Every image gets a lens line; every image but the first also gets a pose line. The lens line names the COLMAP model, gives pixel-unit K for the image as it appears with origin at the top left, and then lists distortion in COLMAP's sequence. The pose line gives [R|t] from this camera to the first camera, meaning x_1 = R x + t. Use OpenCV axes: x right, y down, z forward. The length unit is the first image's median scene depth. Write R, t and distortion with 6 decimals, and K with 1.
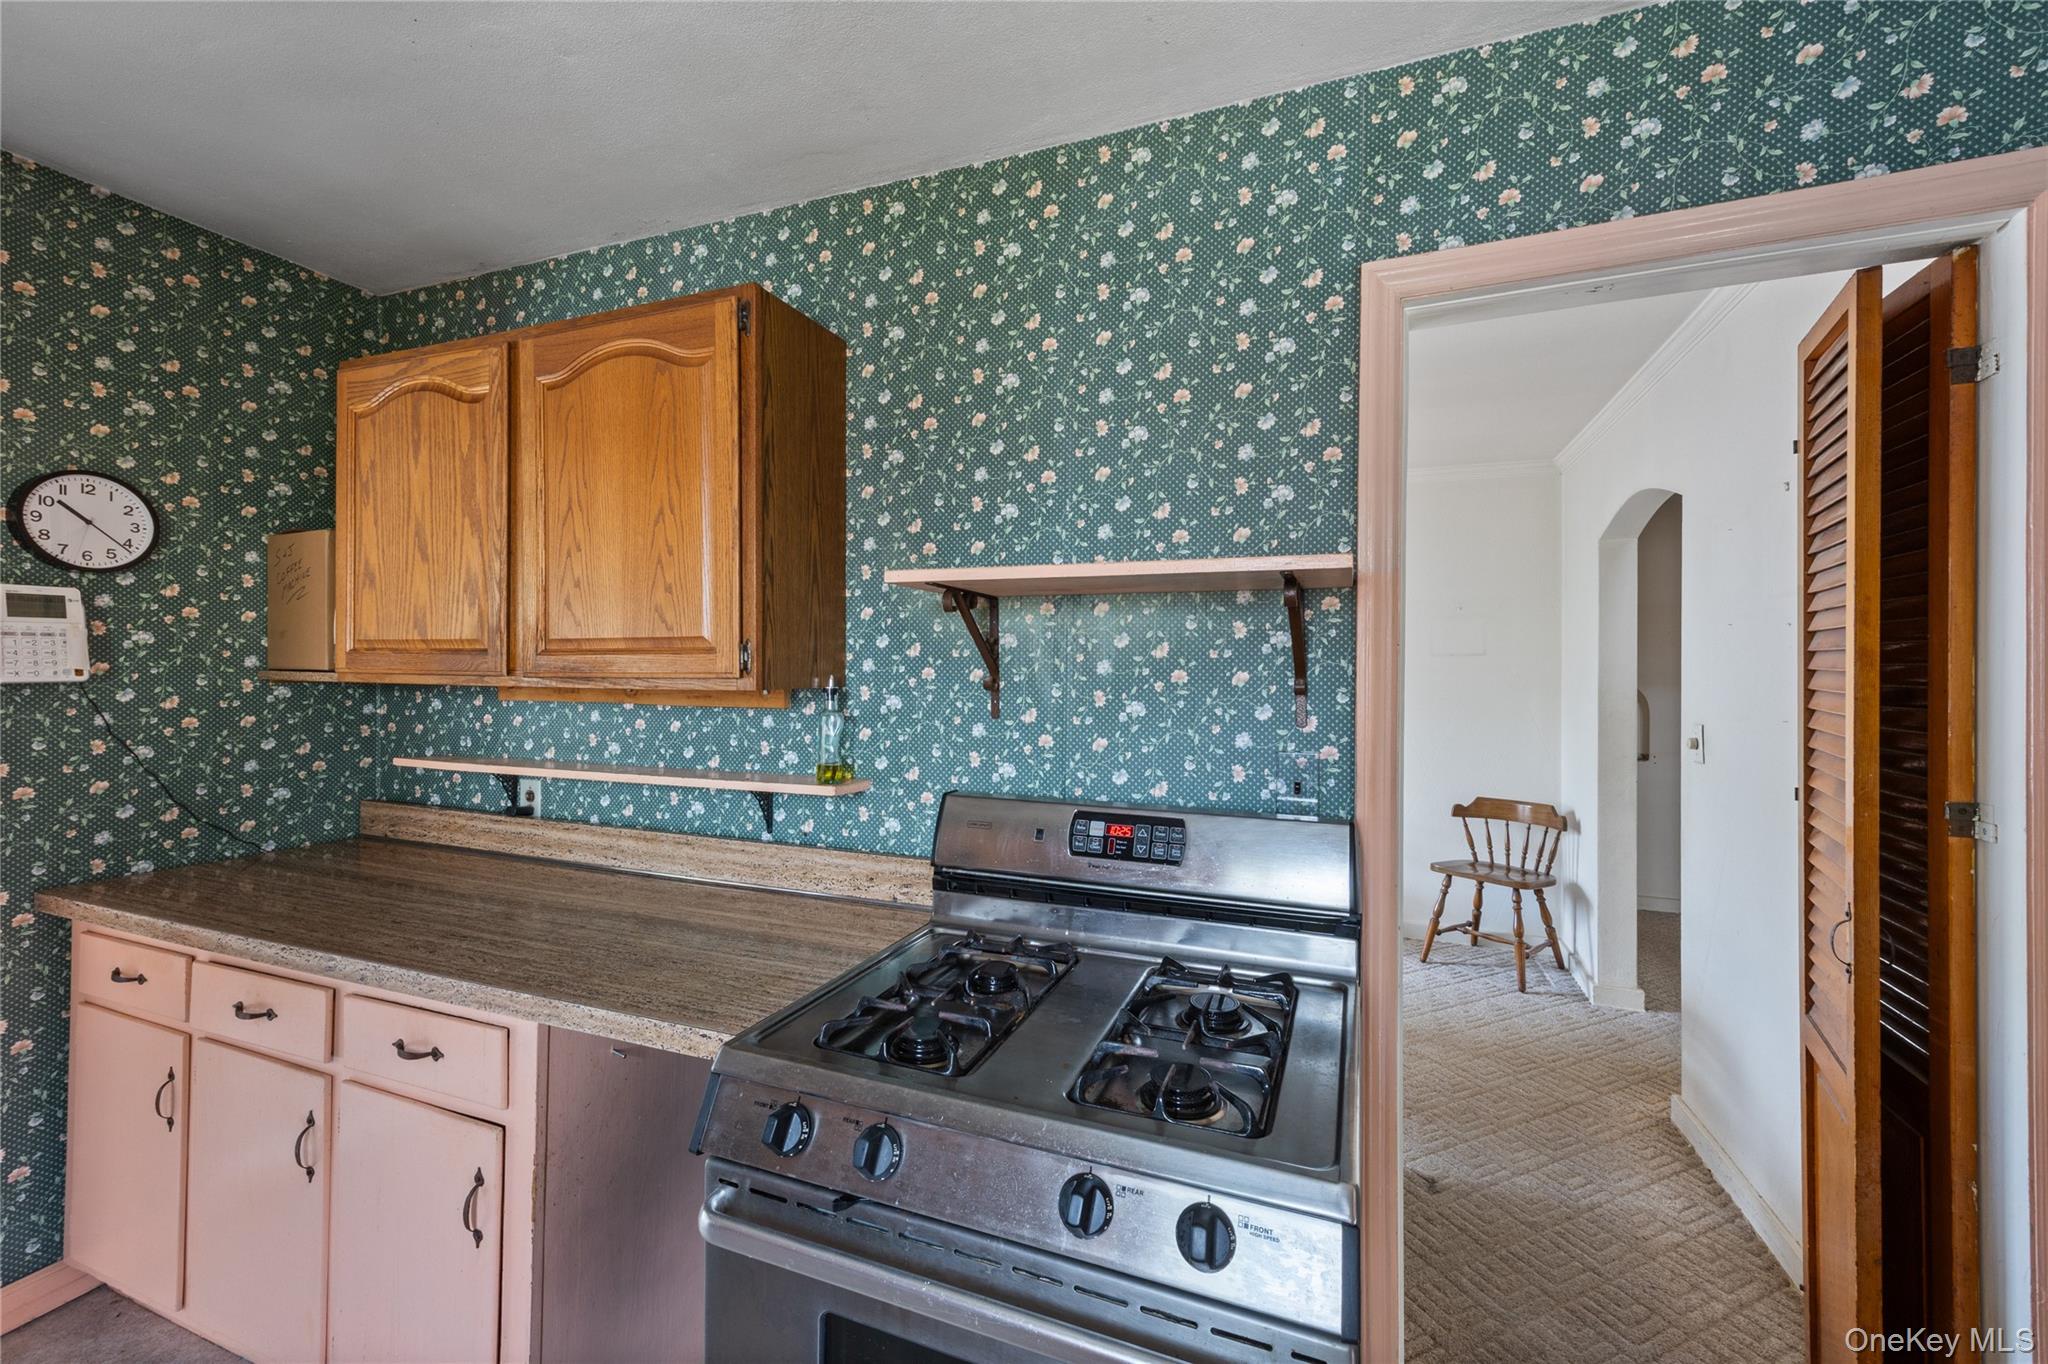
lens RADIAL K [[832.5, 0, 1025.0], [0, 832.5, 668.6], [0, 0, 1]] dist [0.013482, -0.001431]
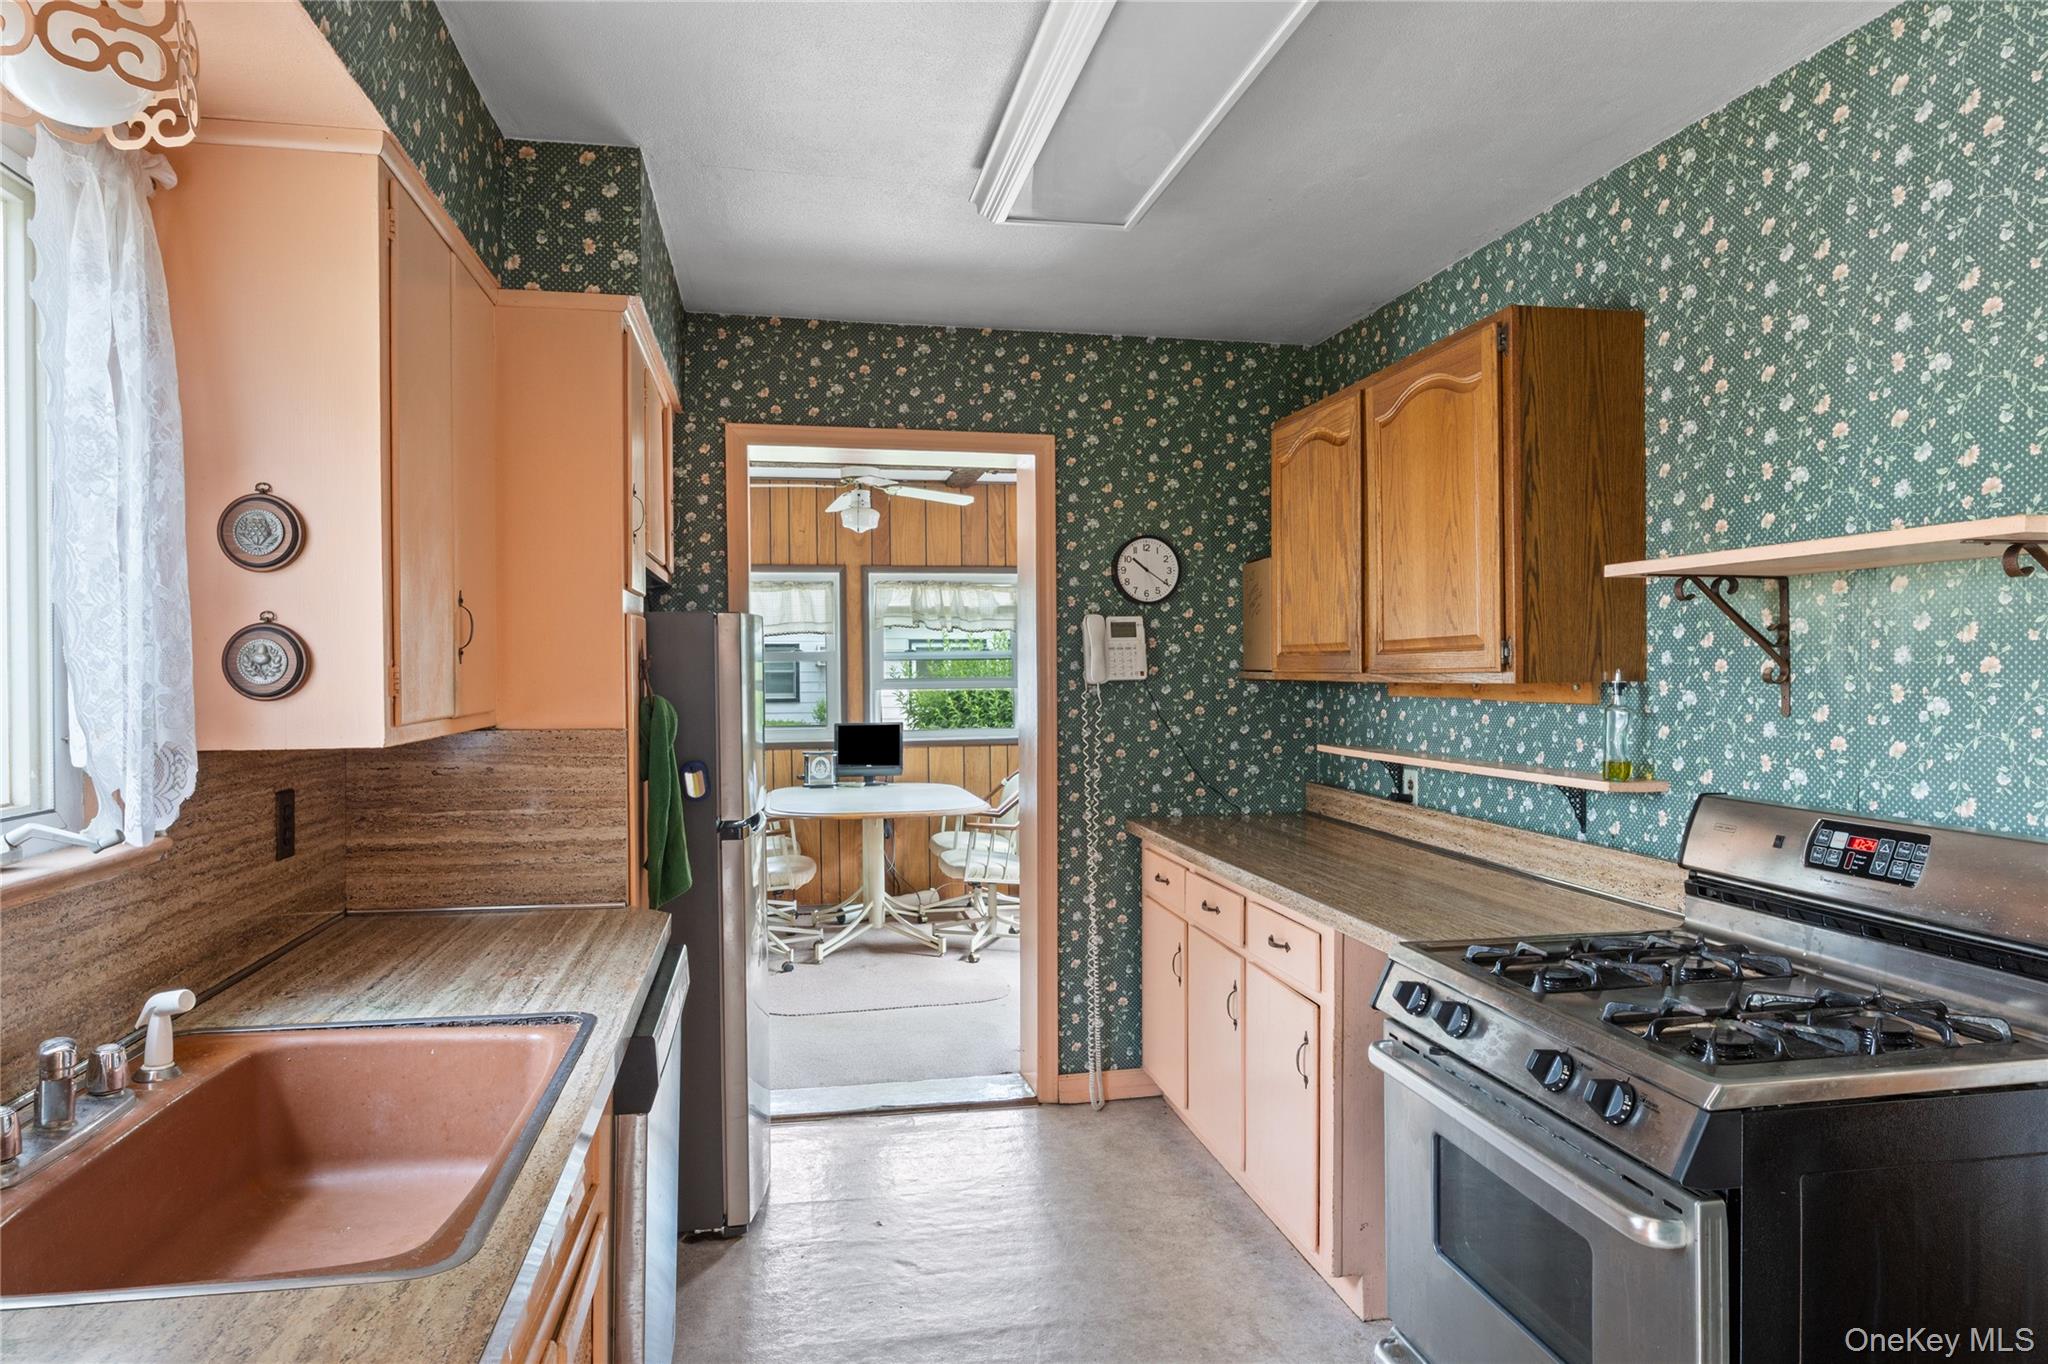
lens RADIAL K [[1225.9, 0, 1016.1], [0, 1225.9, 688.6], [0, 0, 1]] dist [-0.003956, -0.003370]
pose [[0.535767, 0.001840, -0.844364, 0.613485], [0.010701, 0.999903, 0.008969, 0.010883], [0.844298, -0.013841, 0.535695, -0.360153]]
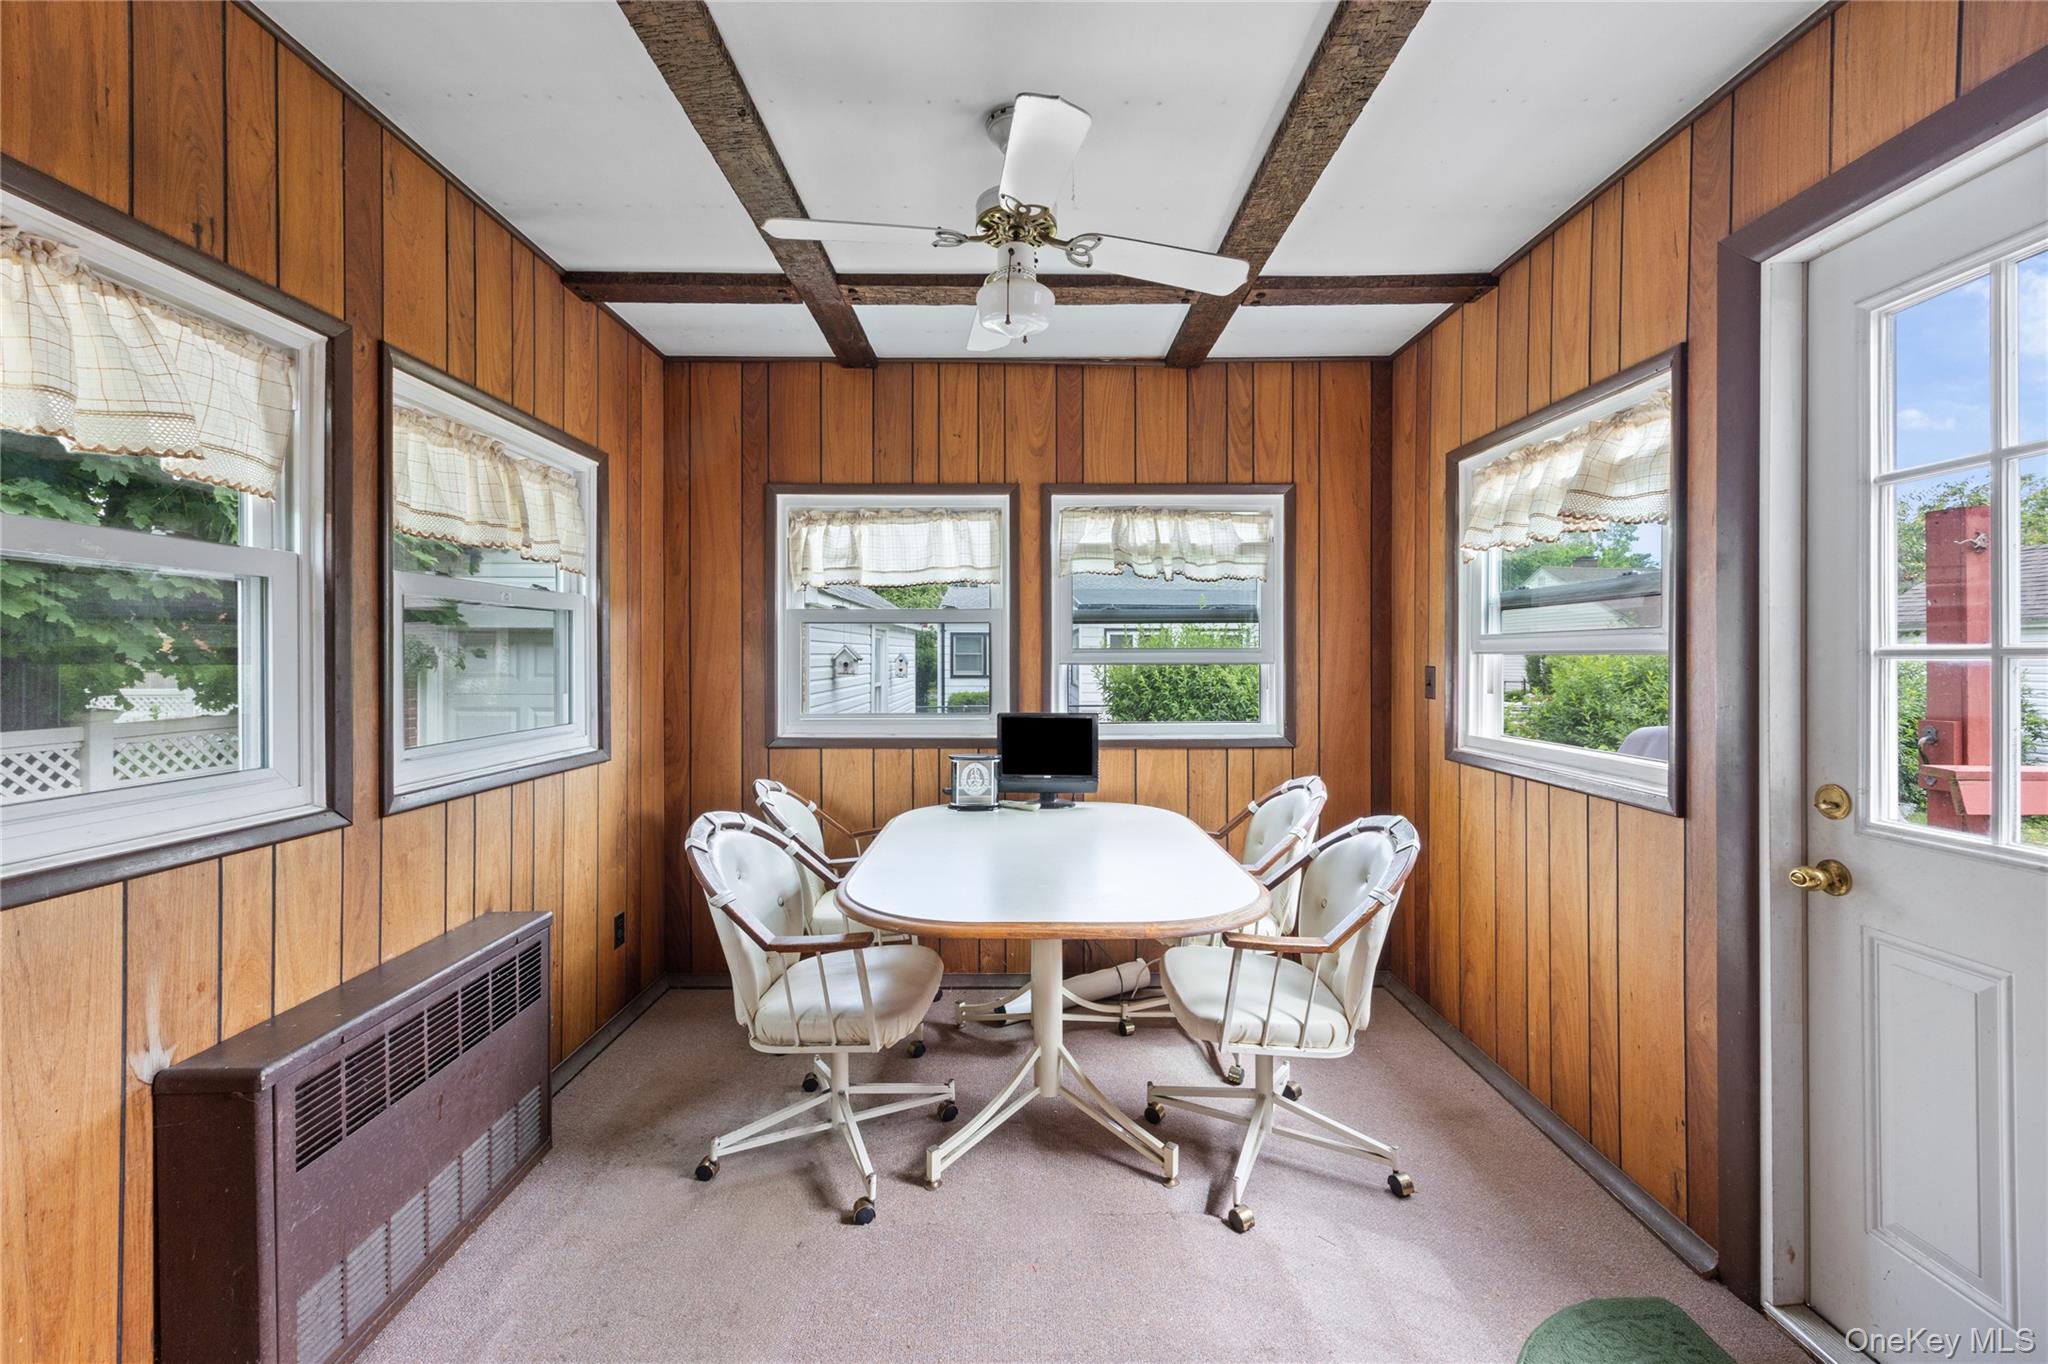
lens RADIAL K [[832.5, 0, 1020.9], [0, 832.5, 661.9], [0, 0, 1]] dist [0.013482, -0.001431]
pose [[0.369542, -0.001195, -0.929213, -0.491720], [0.000576, 0.999999, -0.001057, 0.029449], [0.929214, -0.000145, 0.369542, 0.206885]]
